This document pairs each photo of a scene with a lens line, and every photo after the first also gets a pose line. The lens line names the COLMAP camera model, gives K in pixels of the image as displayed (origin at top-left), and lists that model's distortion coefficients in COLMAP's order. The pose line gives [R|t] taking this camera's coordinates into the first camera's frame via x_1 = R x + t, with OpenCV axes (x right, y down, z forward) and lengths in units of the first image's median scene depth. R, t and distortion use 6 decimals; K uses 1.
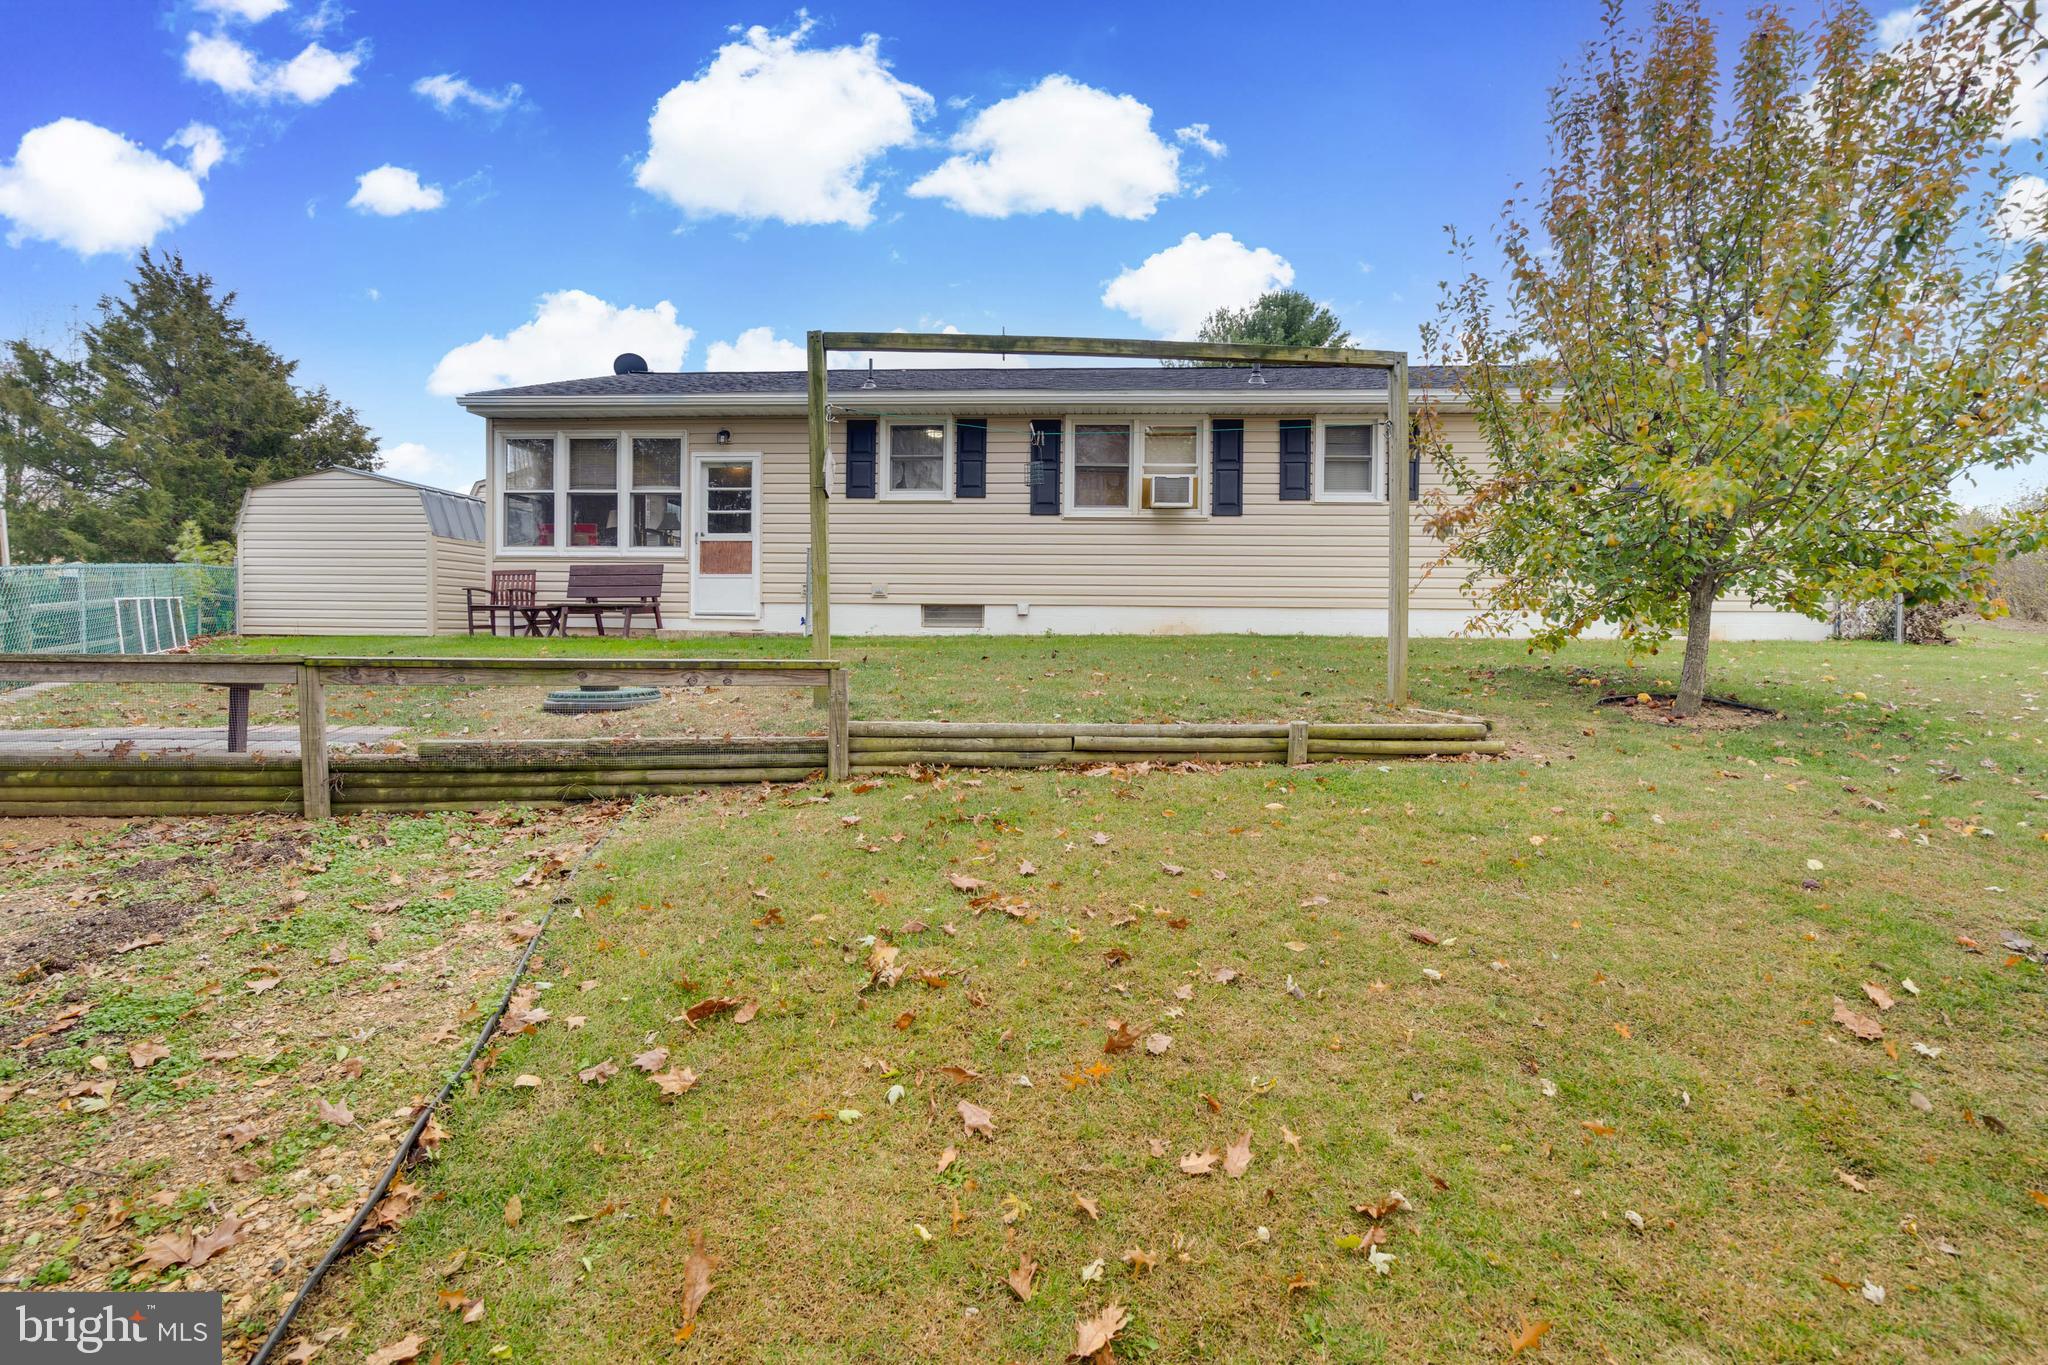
lens RADIAL K [[950.1, 0, 1017.8], [0, 950.1, 667.3], [0, 0, 1]] dist [-0.006521, 0.008768]
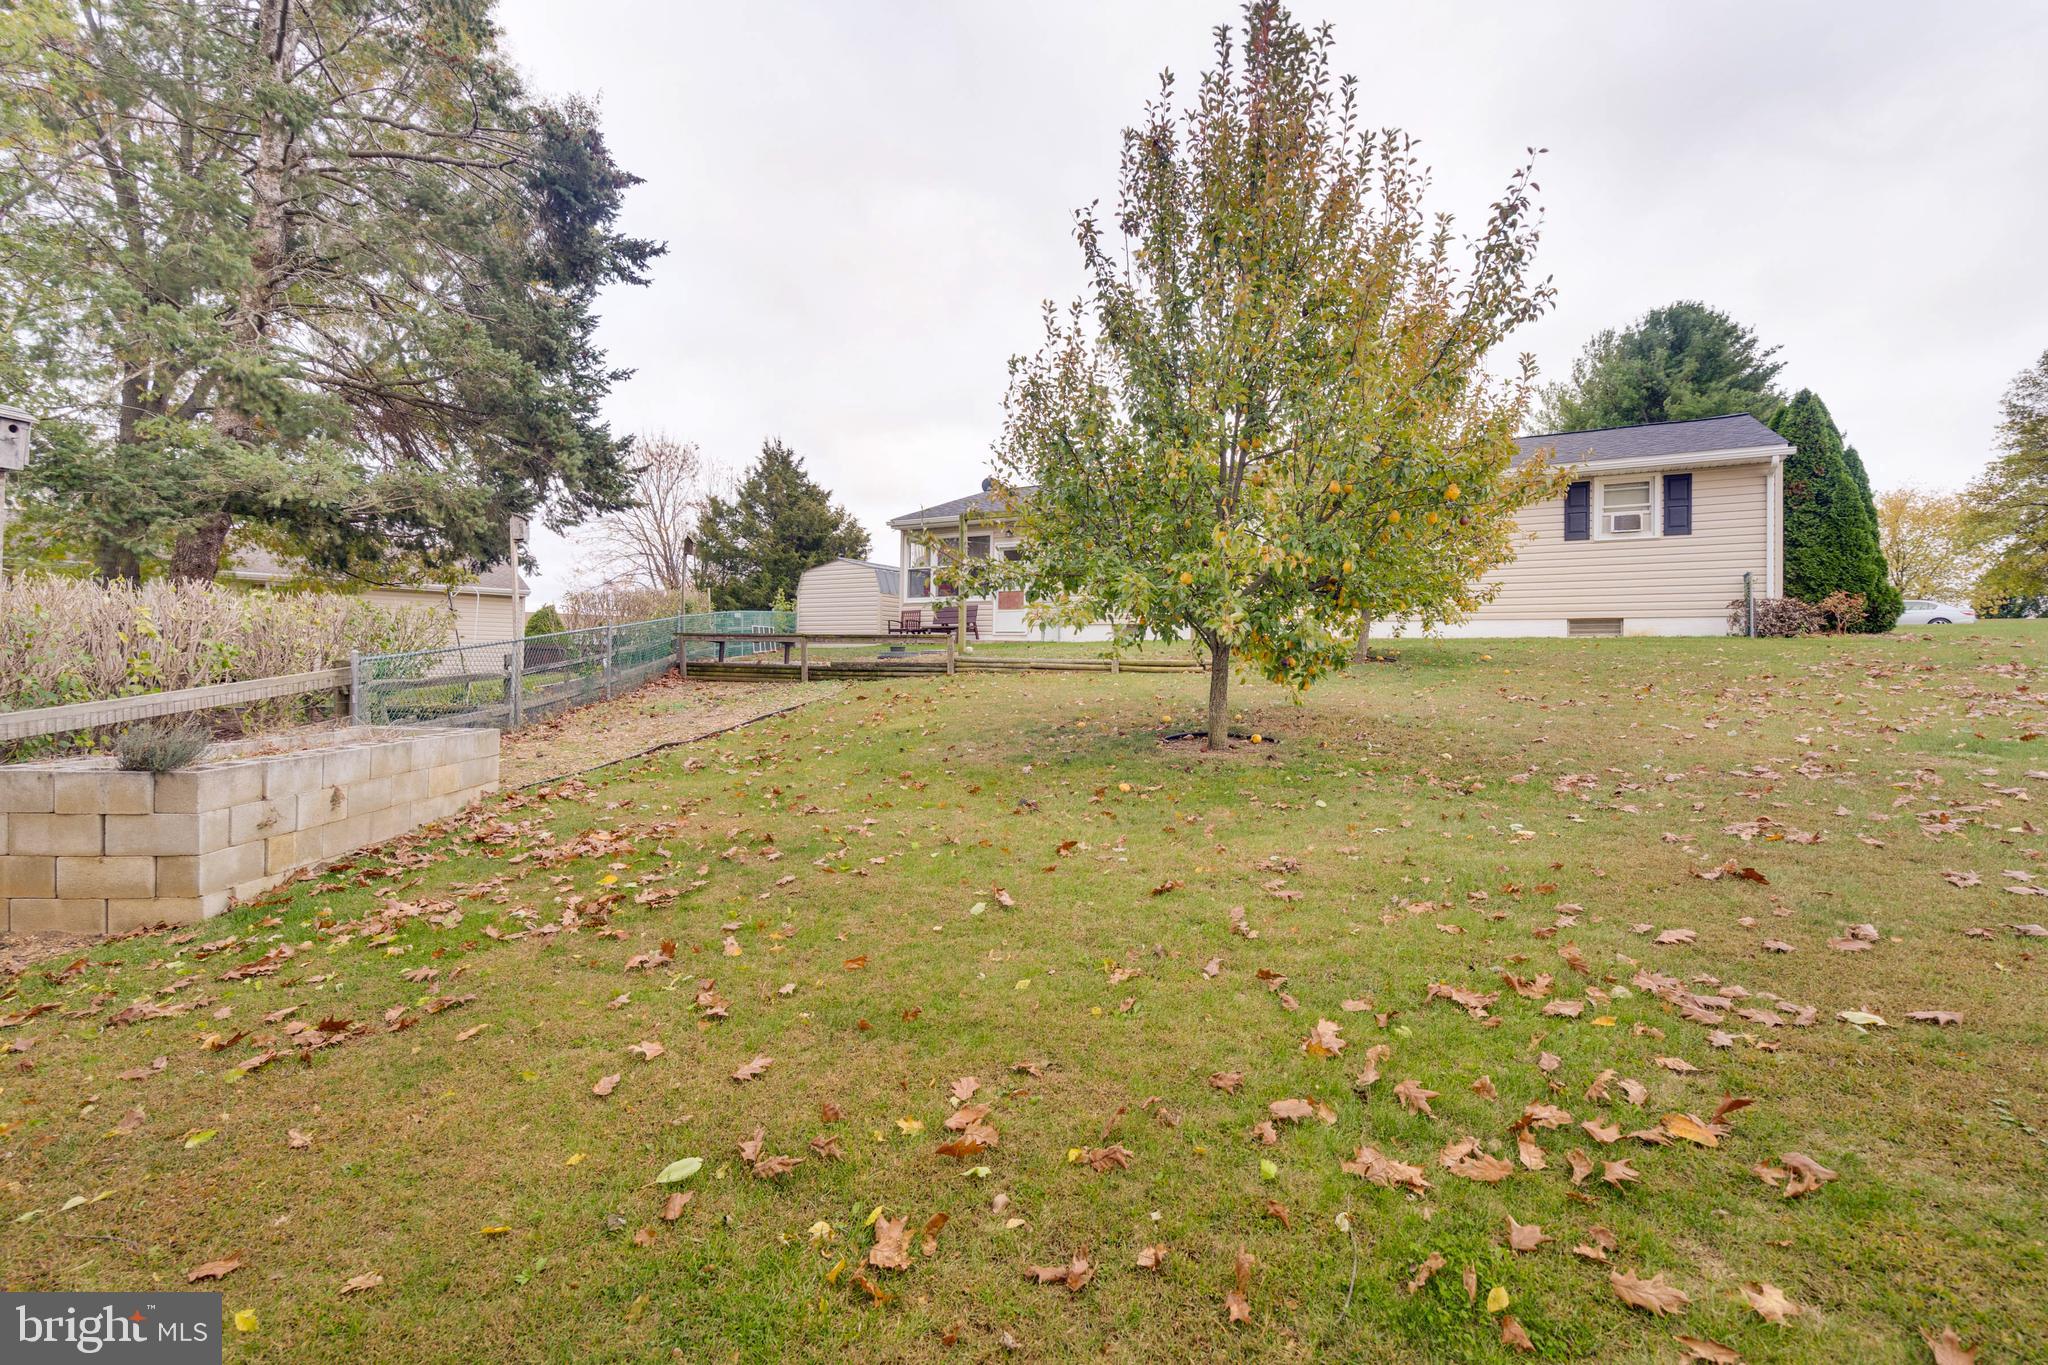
lens RADIAL K [[950.1, 0, 1017.8], [0, 950.1, 667.3], [0, 0, 1]] dist [-0.006521, 0.008768]
pose [[0.891827, 0.001432, -0.452373, 0.329625], [-0.020117, 0.999131, -0.036495, 0.048678], [0.451928, 0.041647, 0.891082, -0.374044]]
